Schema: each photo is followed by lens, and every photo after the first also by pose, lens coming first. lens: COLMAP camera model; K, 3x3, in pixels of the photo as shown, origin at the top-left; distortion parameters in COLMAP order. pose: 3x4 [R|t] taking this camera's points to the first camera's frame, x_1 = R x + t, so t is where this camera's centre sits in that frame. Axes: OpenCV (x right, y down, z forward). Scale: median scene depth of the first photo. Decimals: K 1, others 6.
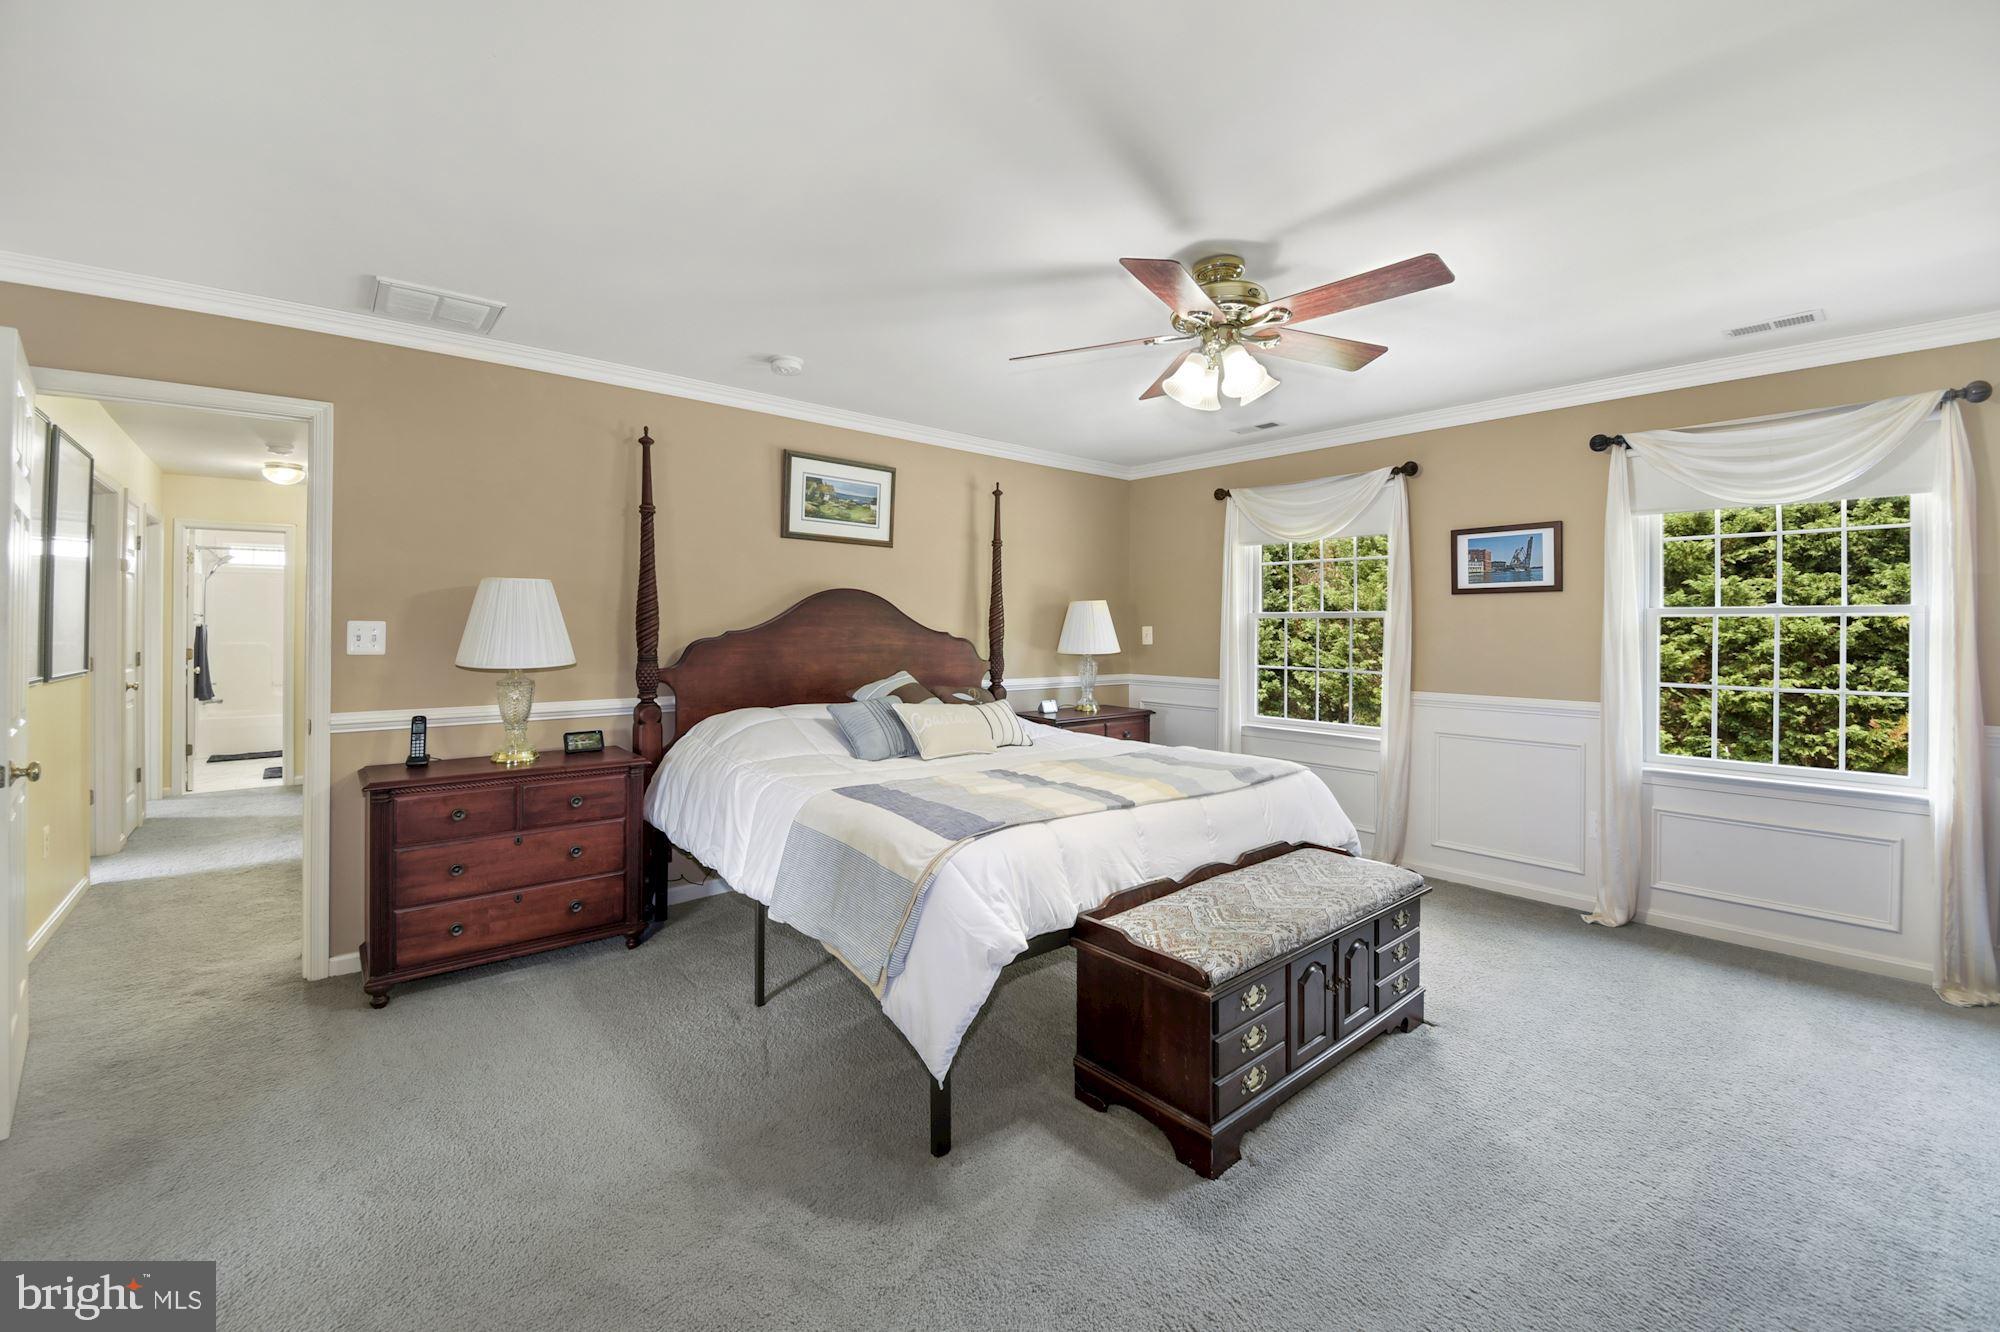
lens RADIAL K [[827.7, 0, 1000.0], [0, 827.7, 666.0], [0, 0, 1]] dist [0.002208, 0.000027]
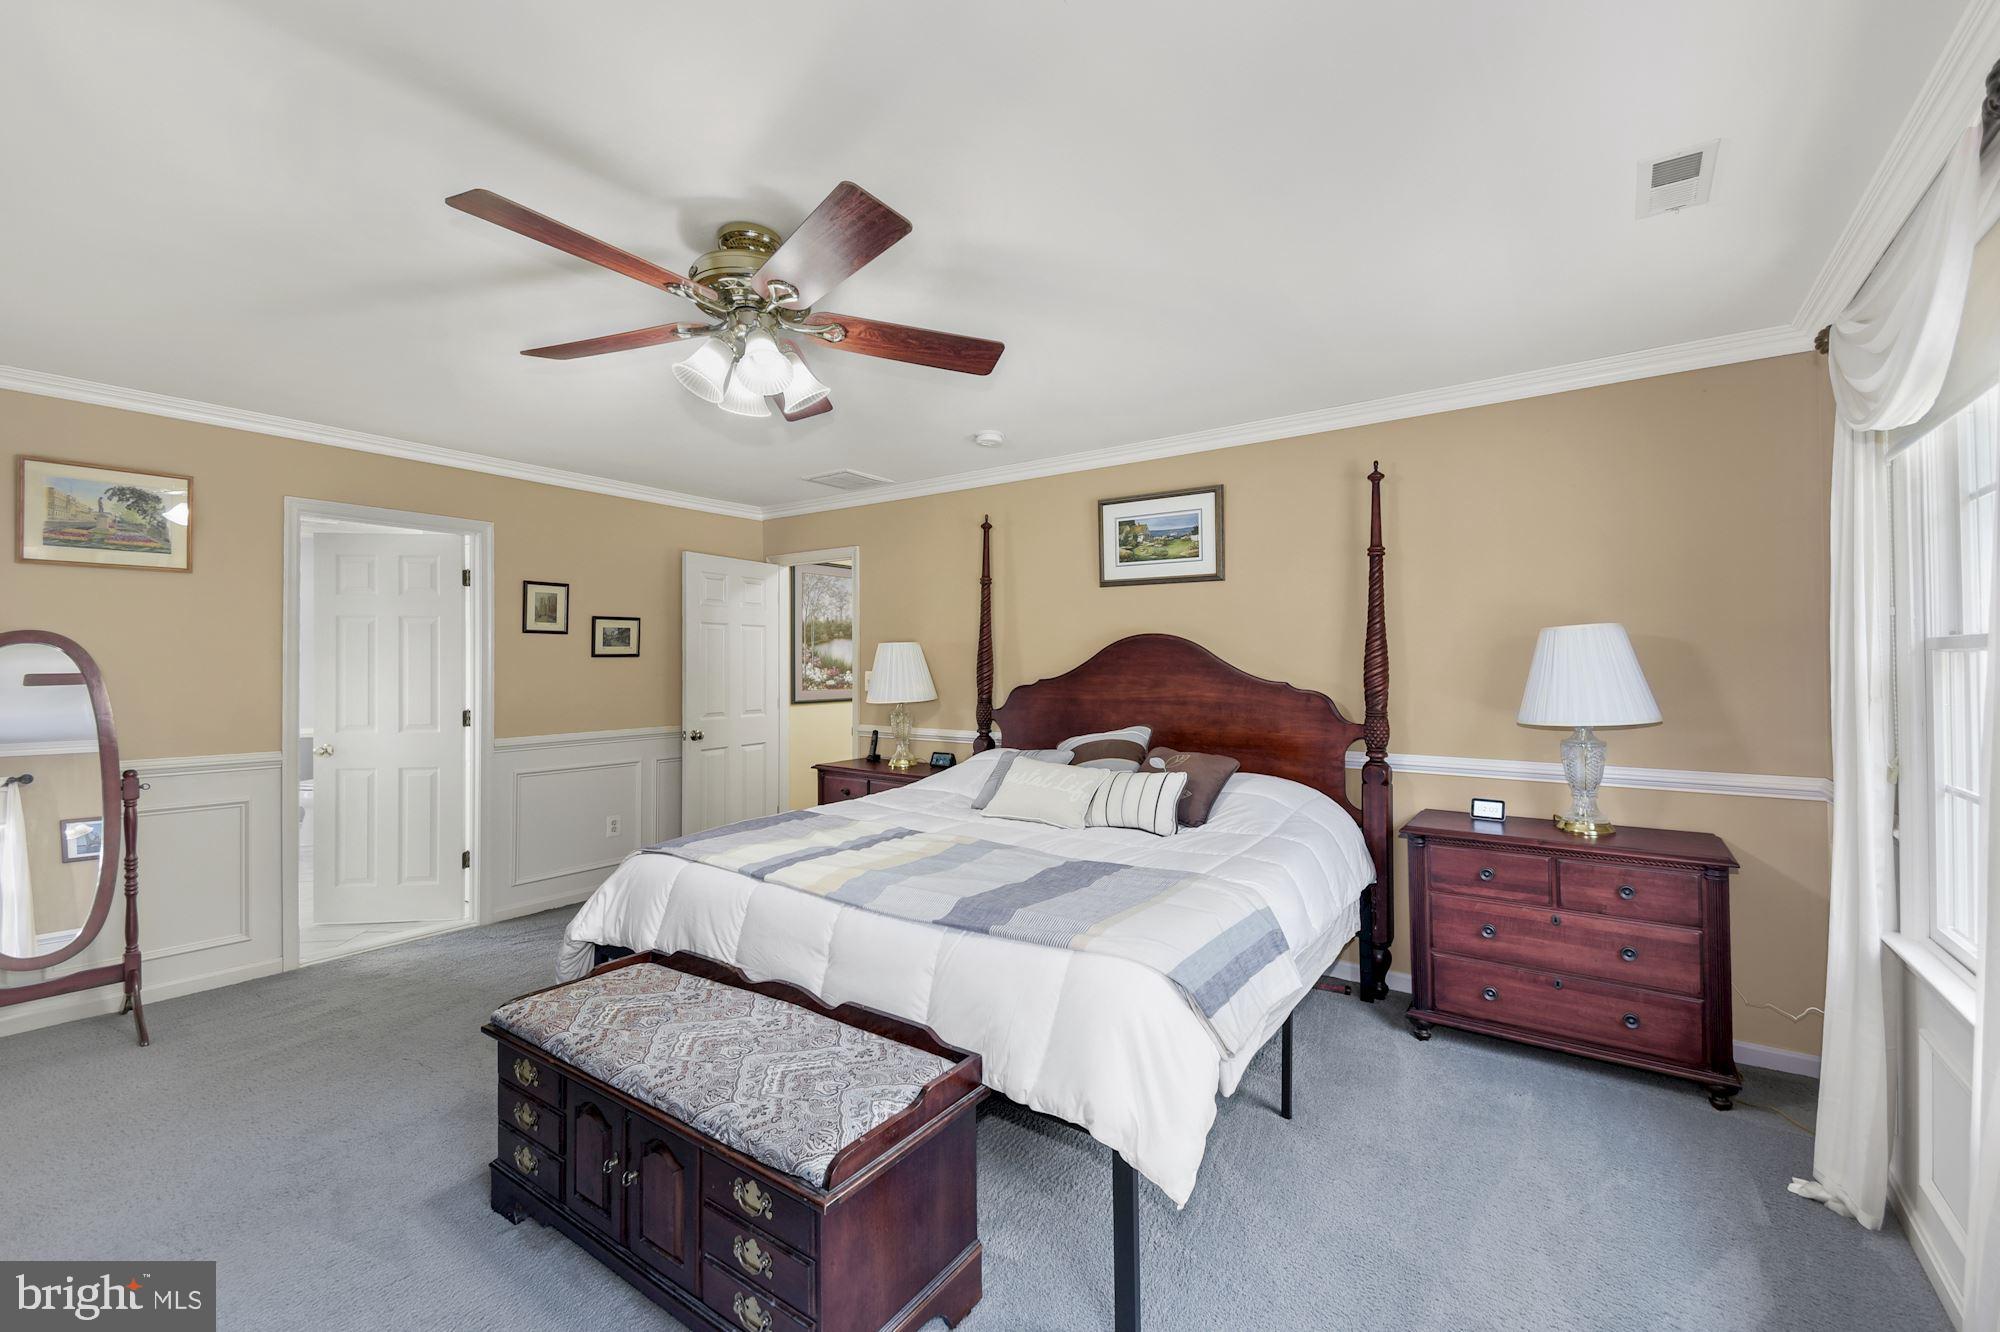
lens RADIAL K [[840.3, 0, 992.8], [0, 840.3, 635.1], [0, 0, 1]] dist [0.037800, -0.000062]
pose [[0.222299, -0.047016, -0.973844, 0.687239], [-0.050067, 0.996968, -0.059561, -0.027969], [0.973692, 0.061998, 0.219271, 0.635706]]
